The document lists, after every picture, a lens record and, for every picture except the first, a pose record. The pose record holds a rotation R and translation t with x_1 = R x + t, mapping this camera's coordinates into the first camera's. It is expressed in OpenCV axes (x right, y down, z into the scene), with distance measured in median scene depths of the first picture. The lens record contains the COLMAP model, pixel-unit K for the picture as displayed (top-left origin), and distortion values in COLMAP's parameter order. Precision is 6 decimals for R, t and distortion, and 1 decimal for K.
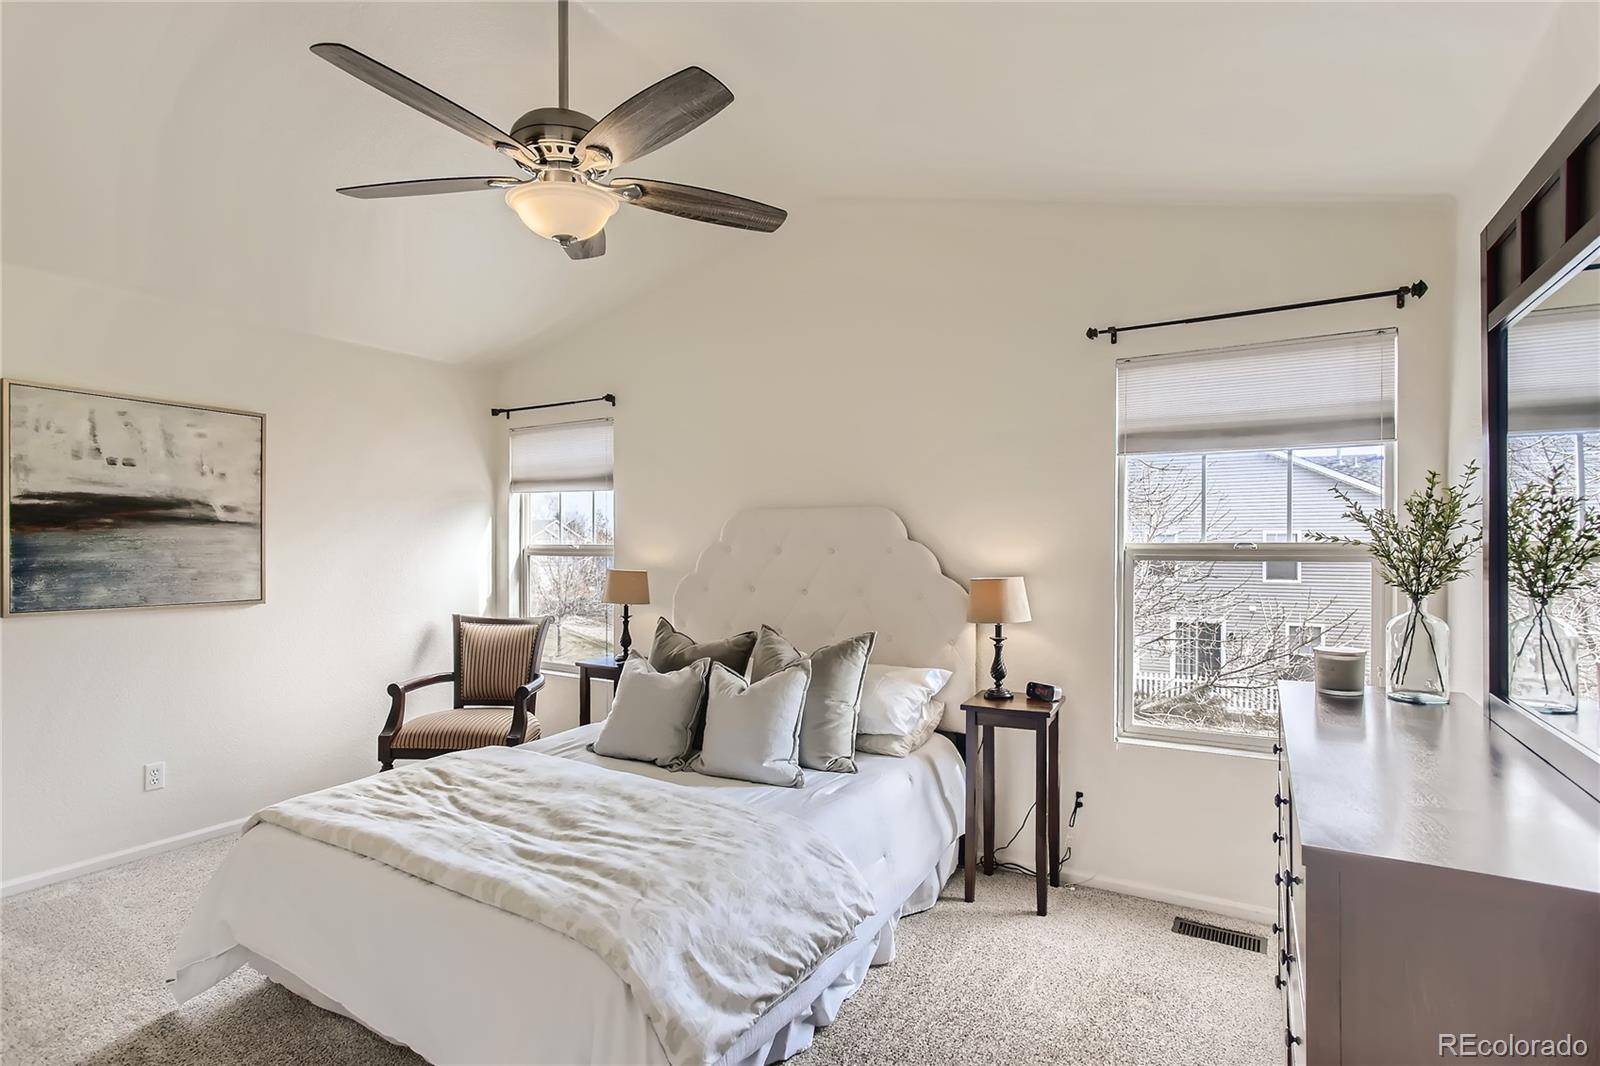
lens RADIAL K [[785.3, 0, 800.0], [0, 785.3, 533.0], [0, 0, 1]] dist [-0.010381, 0.000359]
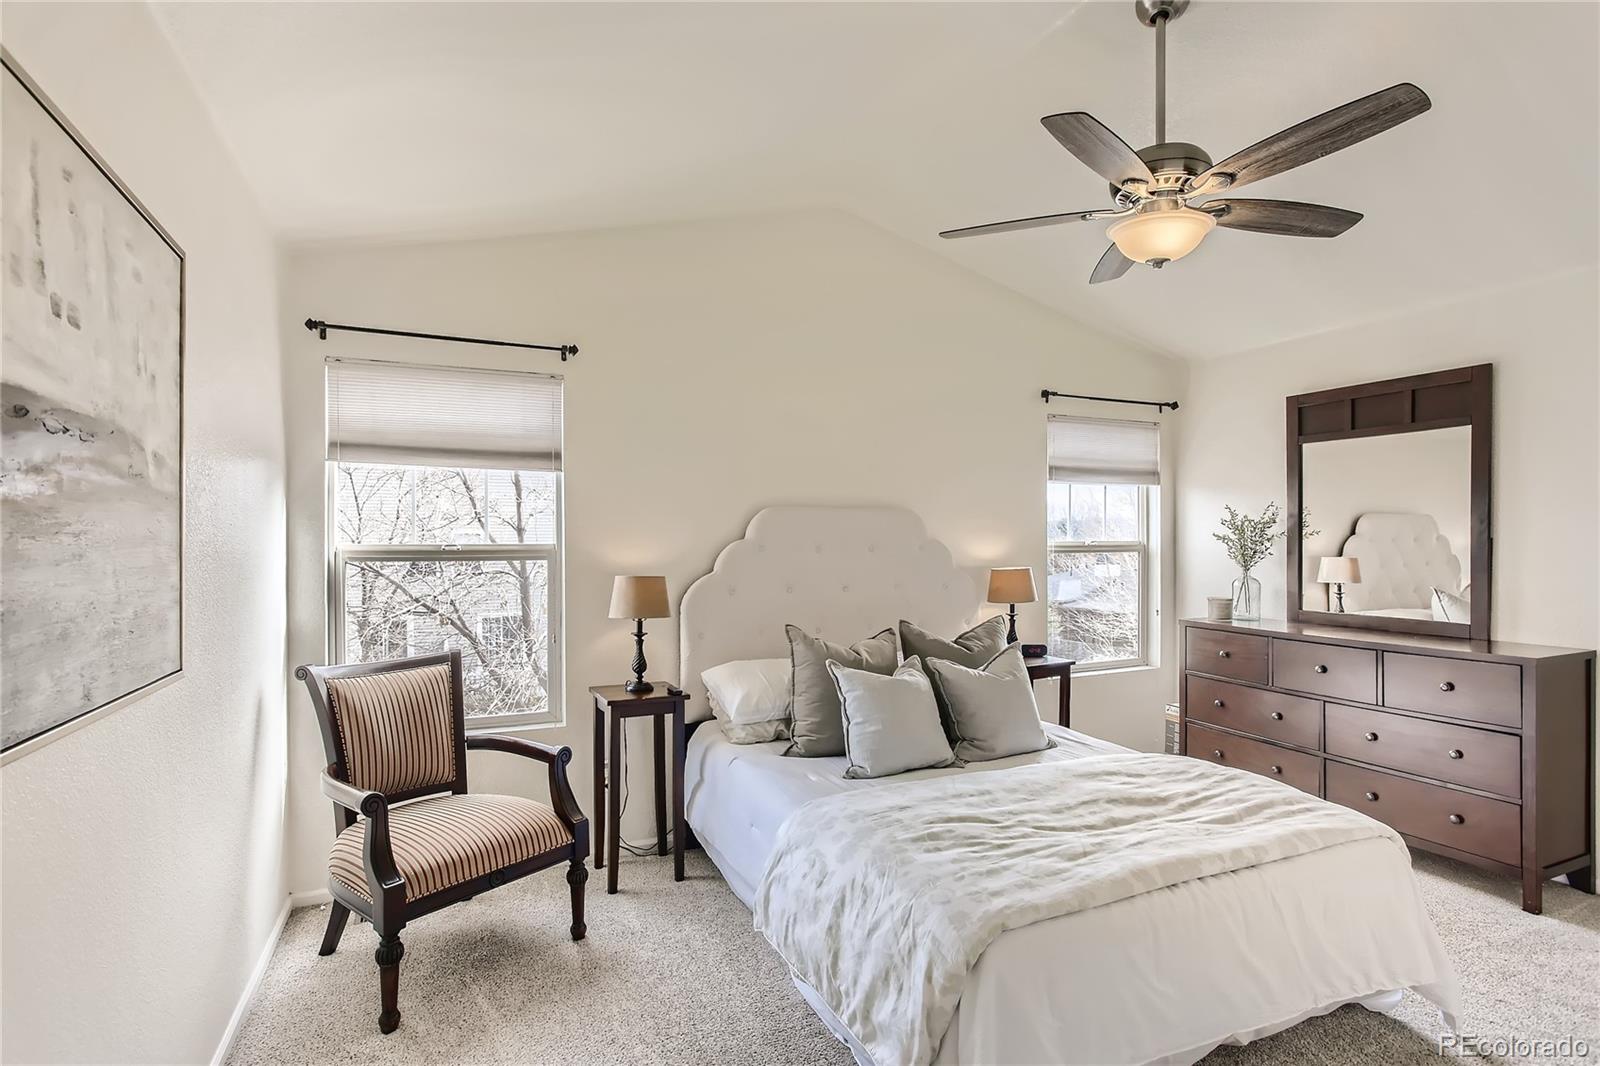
lens RADIAL K [[767.1, 0, 800.0], [0, 767.1, 533.0], [0, 0, 1]] dist [-0.005198, -0.000141]
pose [[0.569577, 0.005624, 0.821919, -1.274774], [-0.008909, 0.999960, -0.000668, 0.004138], [-0.821890, -0.006942, 0.569604, 0.702854]]
